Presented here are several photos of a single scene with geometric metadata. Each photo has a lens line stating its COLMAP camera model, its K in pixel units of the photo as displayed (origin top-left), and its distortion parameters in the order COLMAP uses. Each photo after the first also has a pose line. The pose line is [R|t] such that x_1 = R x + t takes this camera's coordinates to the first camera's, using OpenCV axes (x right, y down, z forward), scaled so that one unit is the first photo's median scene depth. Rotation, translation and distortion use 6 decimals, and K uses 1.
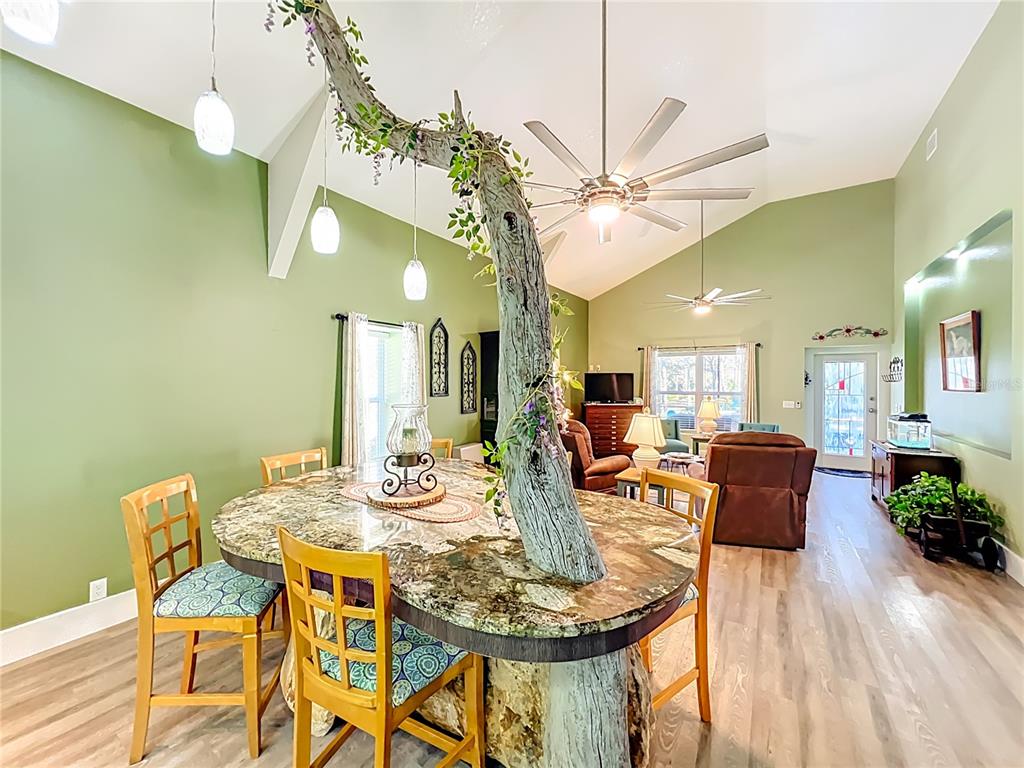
lens RADIAL K [[421.8, 0, 510.6], [0, 421.8, 379.0], [0, 0, 1]] dist [-0.001077, 0.000075]
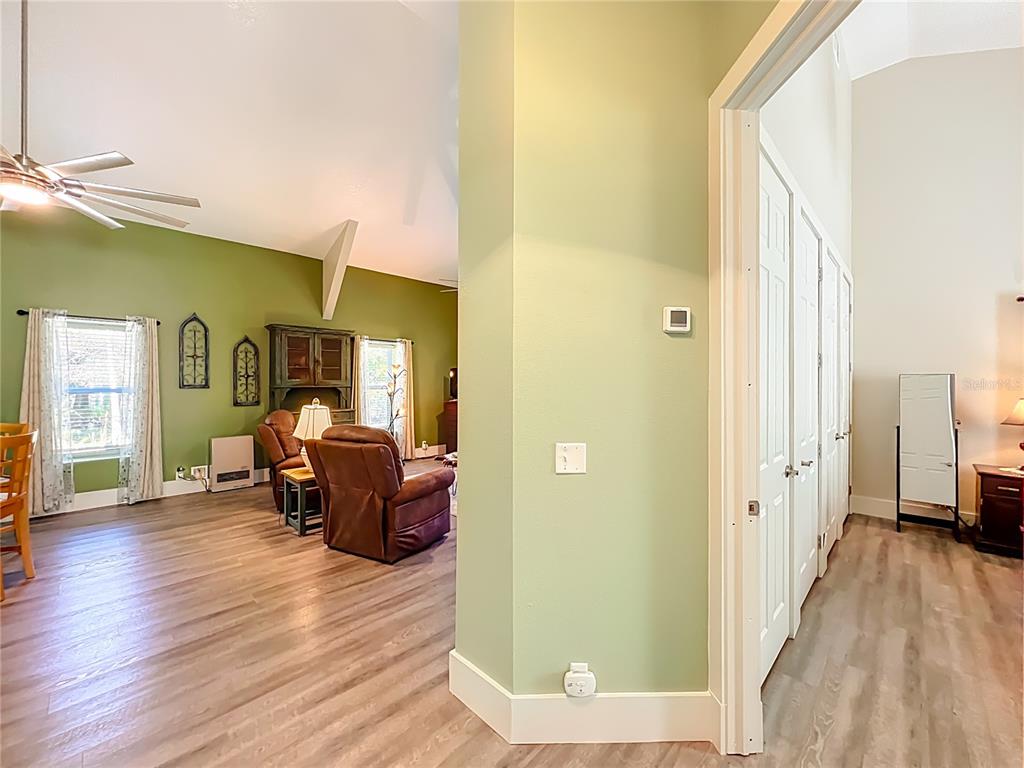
lens RADIAL K [[421.8, 0, 510.6], [0, 421.8, 379.0], [0, 0, 1]] dist [-0.001077, 0.000075]
pose [[0.975450, 0.002556, -0.220206, 0.836975], [-0.004031, 0.999972, -0.006251, 0.023104], [0.220184, 0.006985, 0.975433, 0.153353]]
